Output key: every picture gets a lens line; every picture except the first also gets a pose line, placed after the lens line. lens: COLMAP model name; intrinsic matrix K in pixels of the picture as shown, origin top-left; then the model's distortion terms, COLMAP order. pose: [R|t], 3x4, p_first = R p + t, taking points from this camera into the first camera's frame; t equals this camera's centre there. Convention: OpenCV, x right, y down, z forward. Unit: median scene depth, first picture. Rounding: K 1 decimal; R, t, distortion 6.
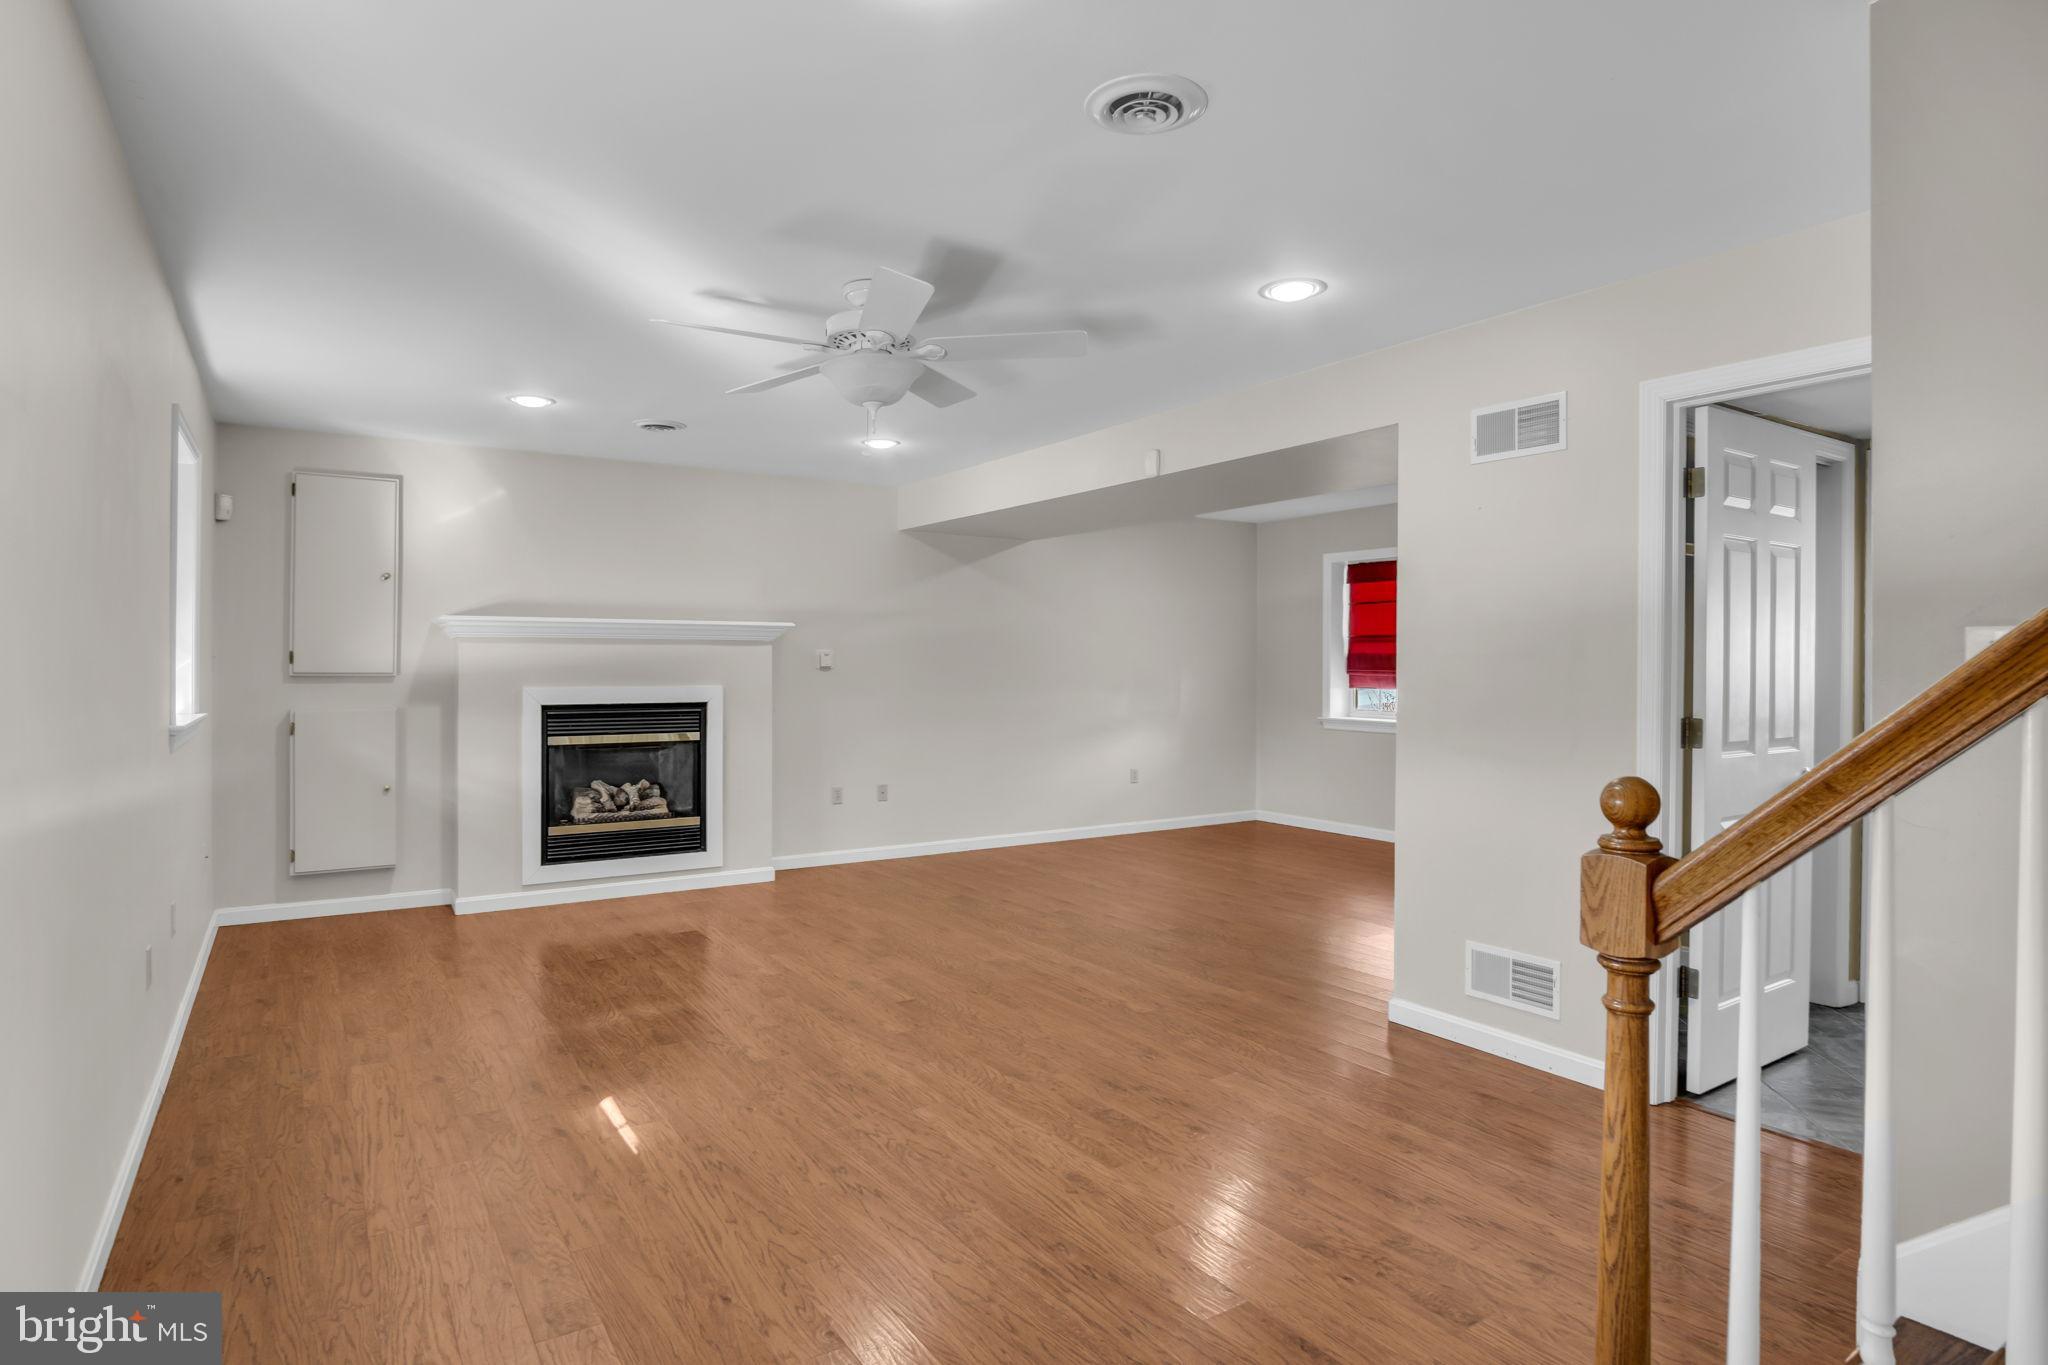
lens RADIAL K [[1004.0, 0, 916.7], [0, 1004.0, 681.4], [0, 0, 1]] dist [-0.003403, 0.000205]
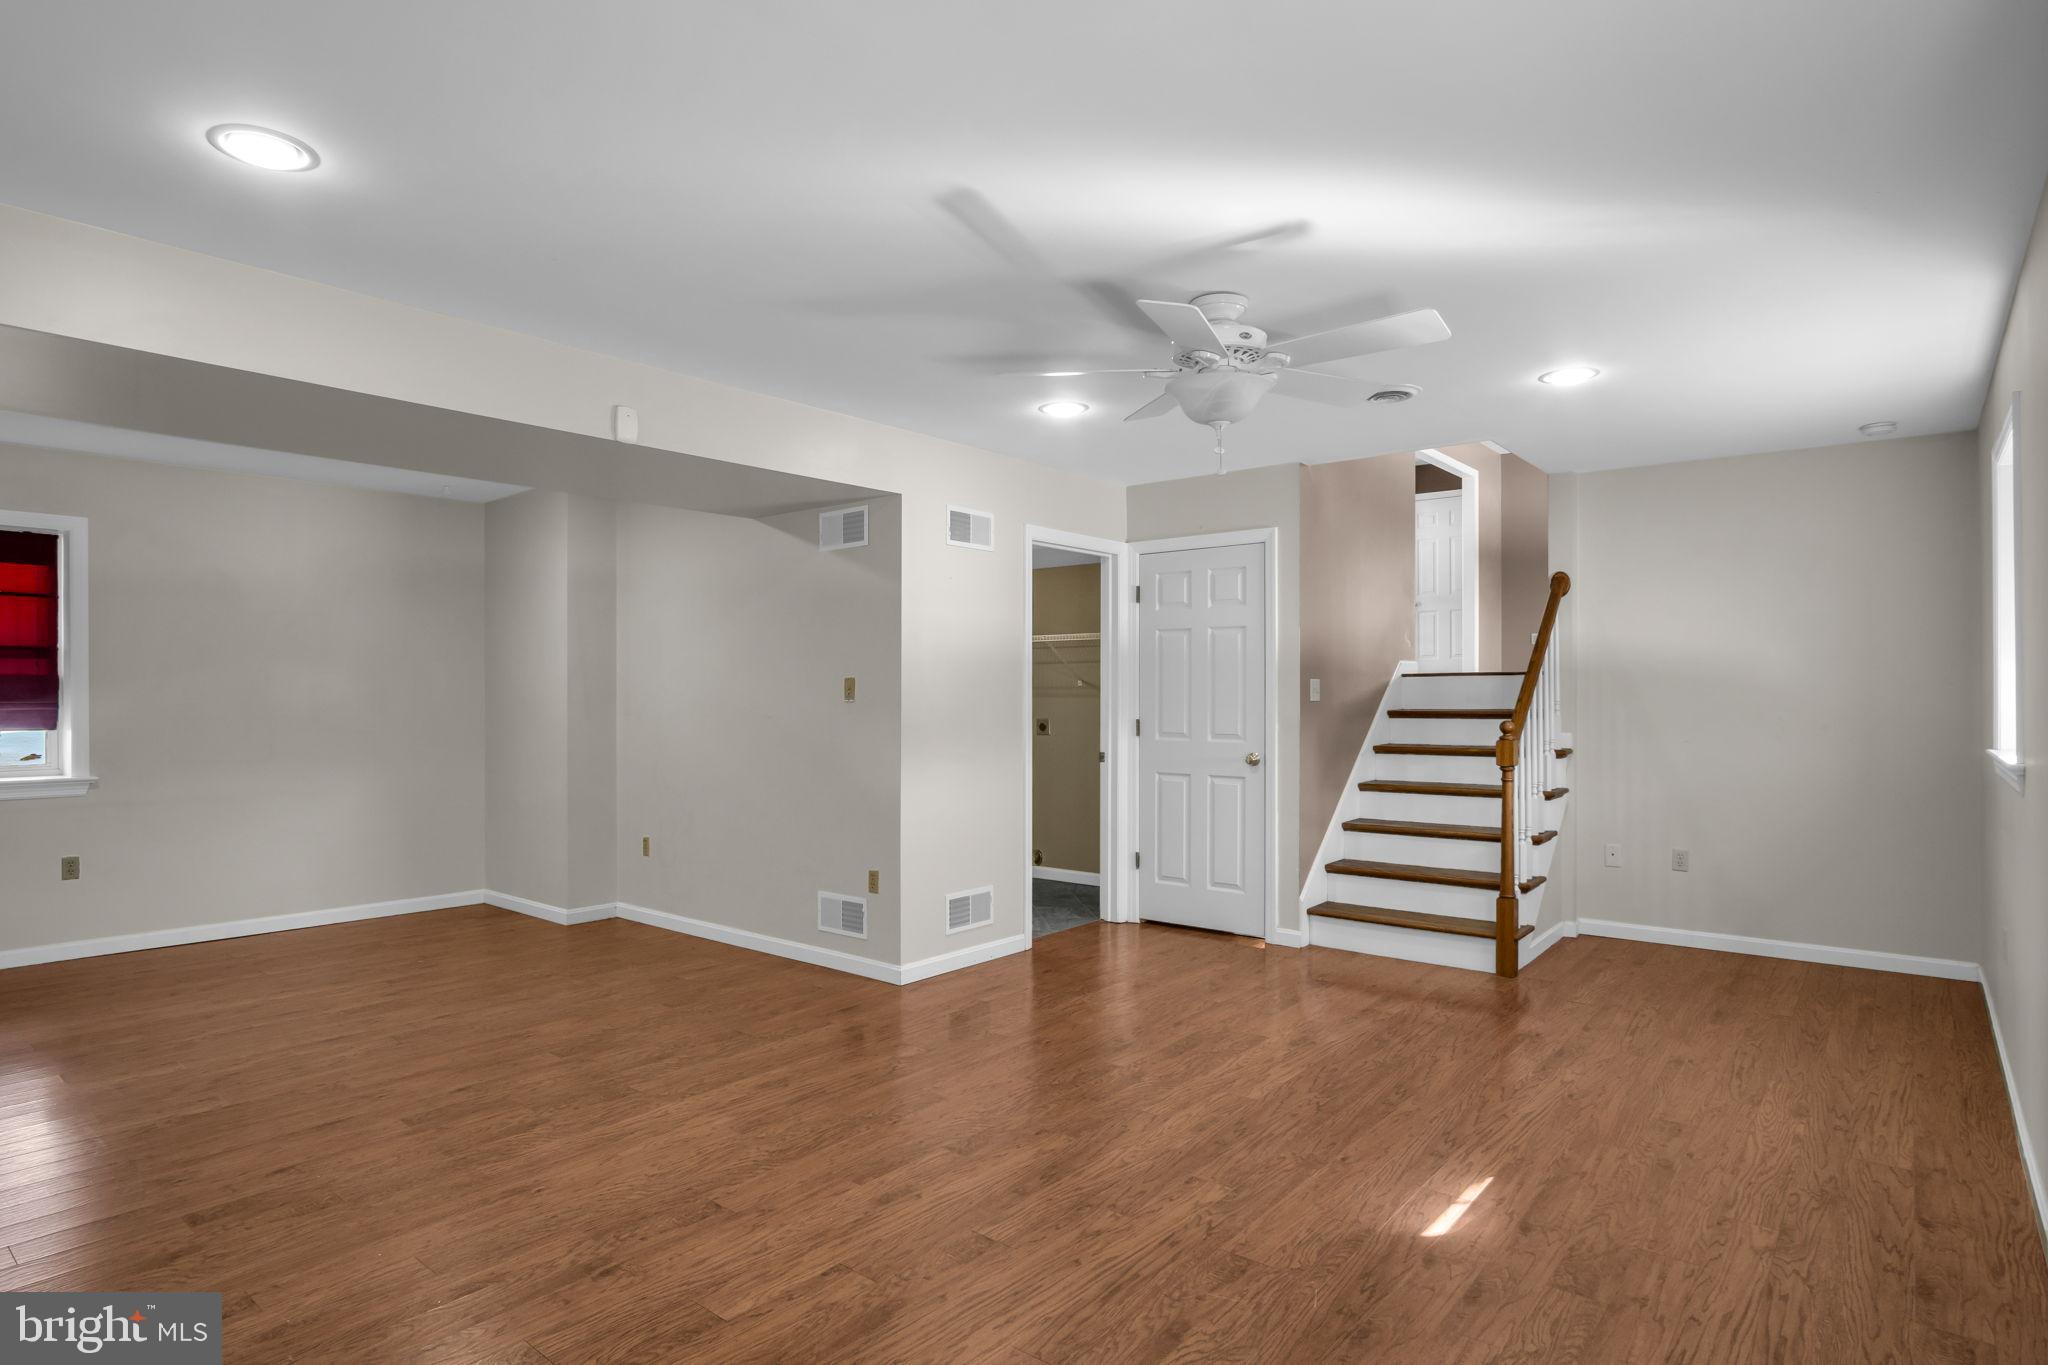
lens RADIAL K [[1134.7, 0, 1024.0], [0, 1134.7, 682.5], [0, 0, 1]] dist [-0.017392, 0.002898]
pose [[-0.345643, 0.012463, 0.938283, -1.113148], [0.014719, 0.999861, -0.007859, -0.015794], [-0.938251, 0.011094, -0.345778, 1.723438]]
